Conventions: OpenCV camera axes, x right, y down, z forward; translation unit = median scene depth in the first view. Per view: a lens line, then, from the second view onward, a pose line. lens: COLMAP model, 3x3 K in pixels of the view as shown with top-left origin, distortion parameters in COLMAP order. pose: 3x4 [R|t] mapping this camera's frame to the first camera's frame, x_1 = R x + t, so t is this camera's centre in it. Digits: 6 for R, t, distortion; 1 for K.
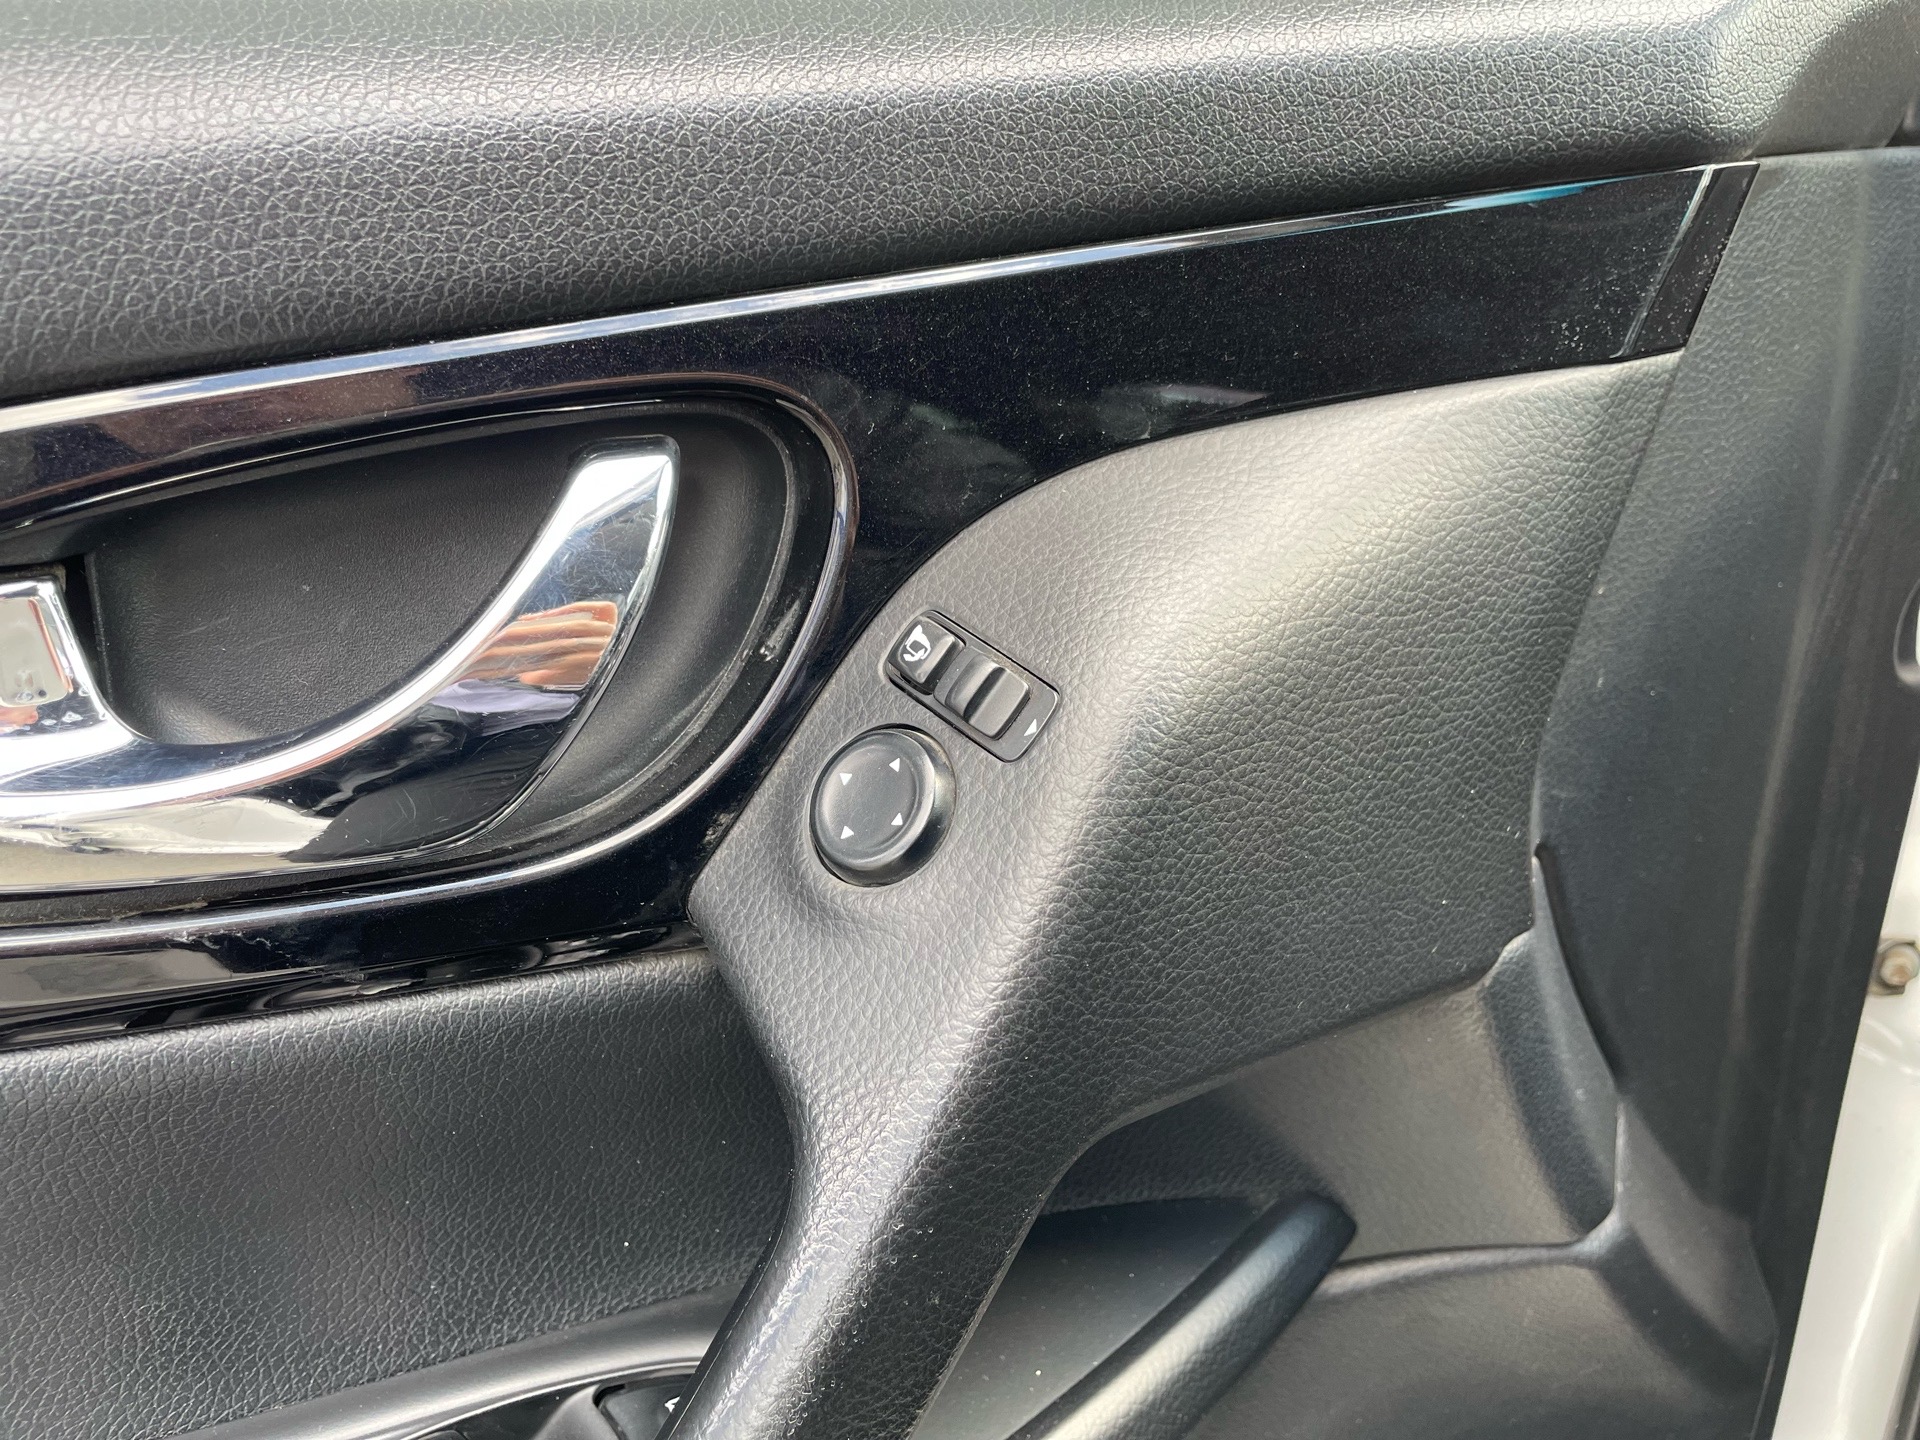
lens RADIAL K [[1438.8, 0, 961.9], [0, 1438.8, 723.2], [0, 0, 1]] dist [0.090200, -0.112983]
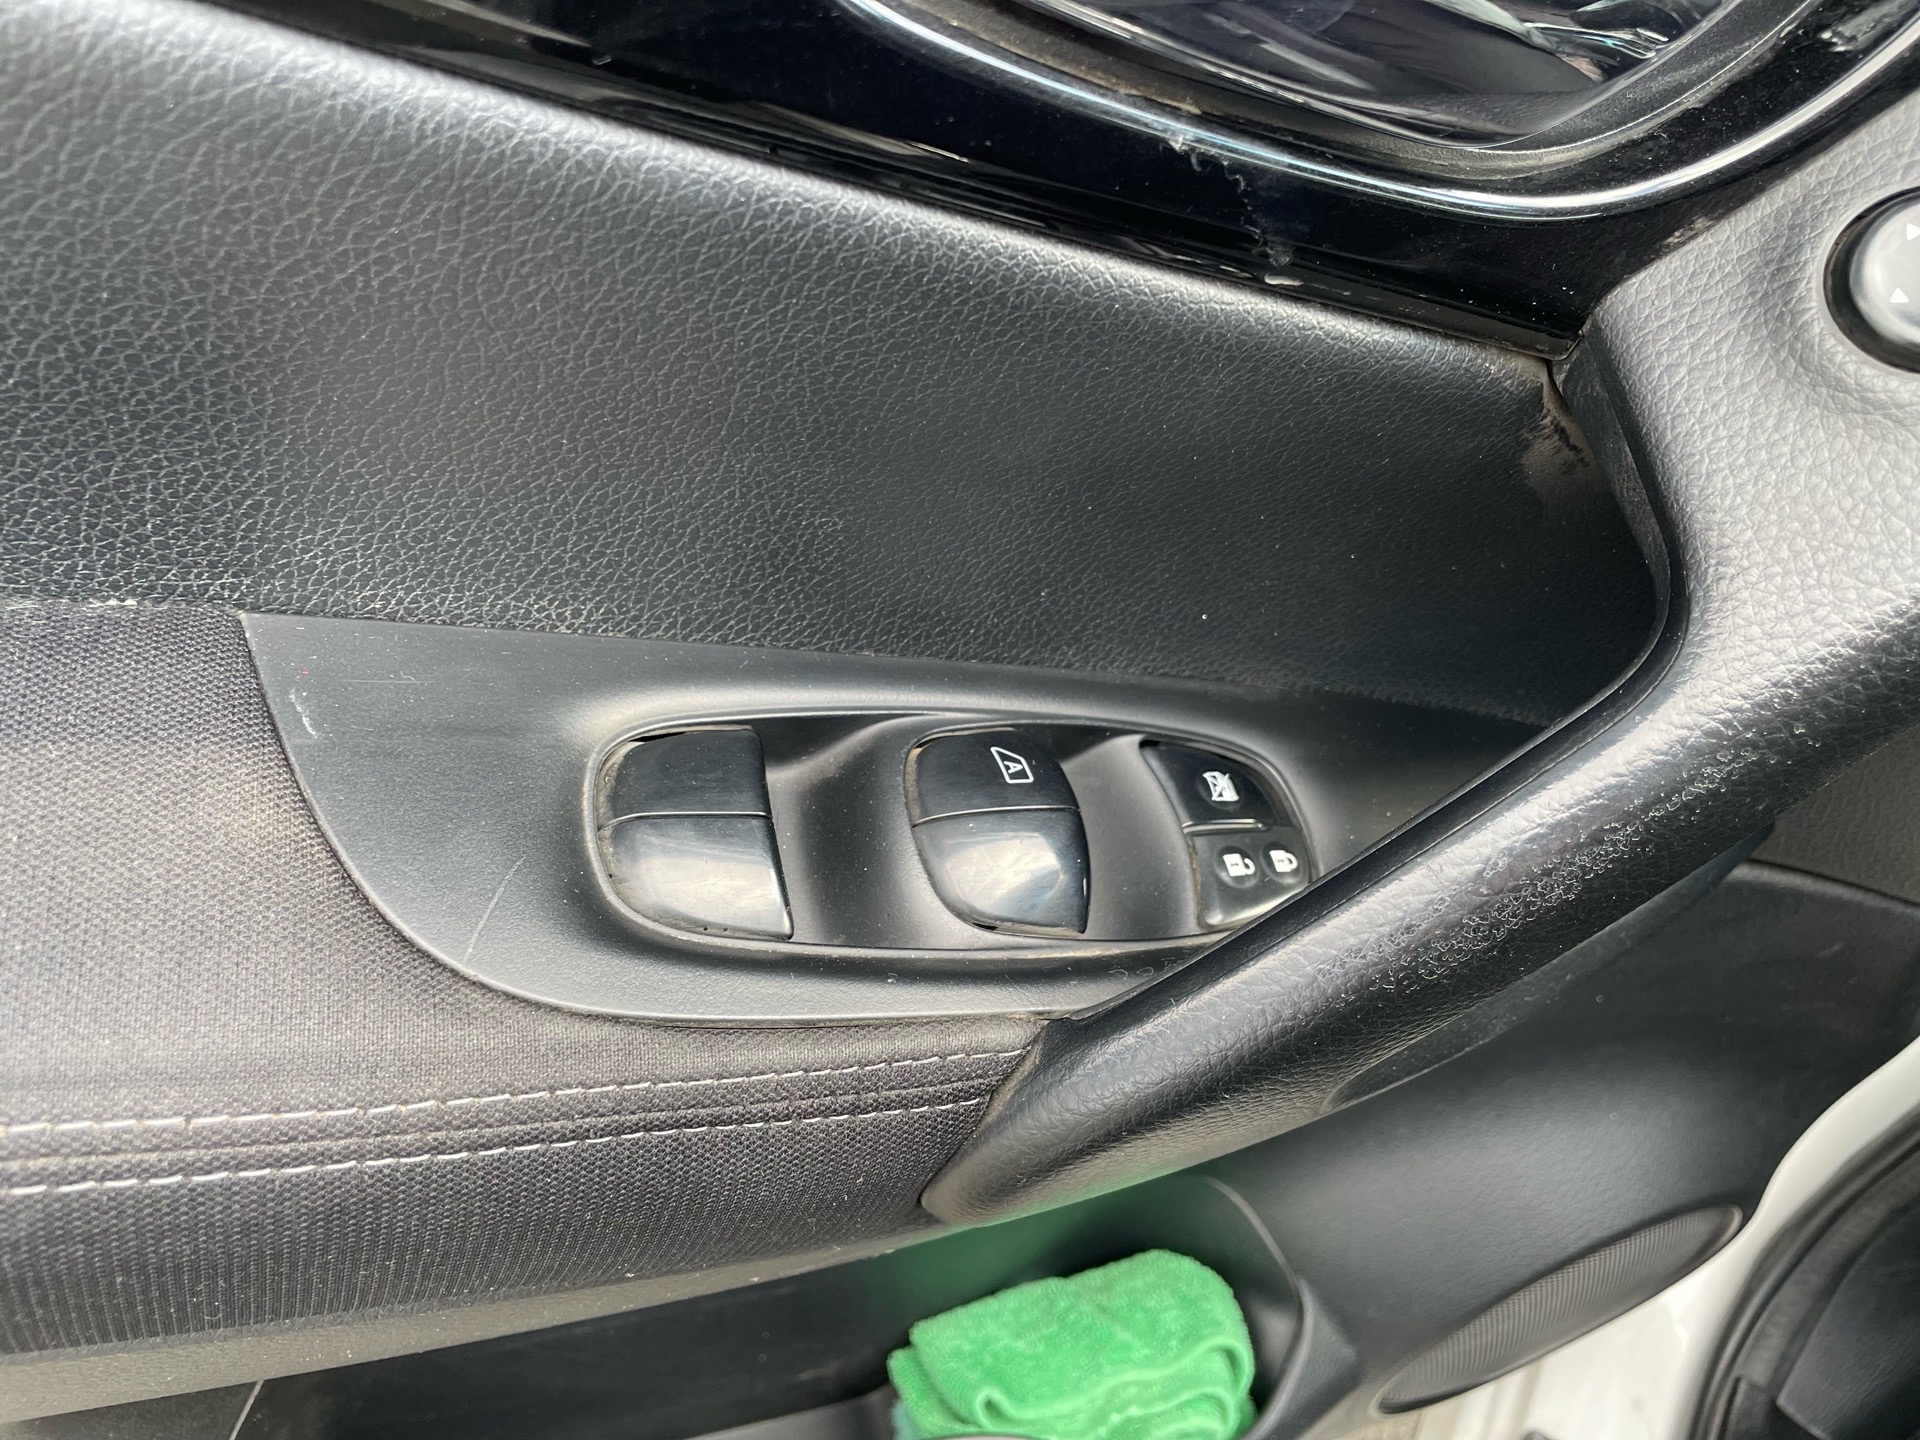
lens RADIAL K [[1438.8, 0, 955.3], [0, 1438.8, 722.3], [0, 0, 1]] dist [0.090200, -0.112983]
pose [[0.940819, 0.327901, 0.085675, -0.538077], [-0.336623, 0.874813, 0.348406, 0.165217], [0.039293, -0.356628, 0.933420, 0.076923]]
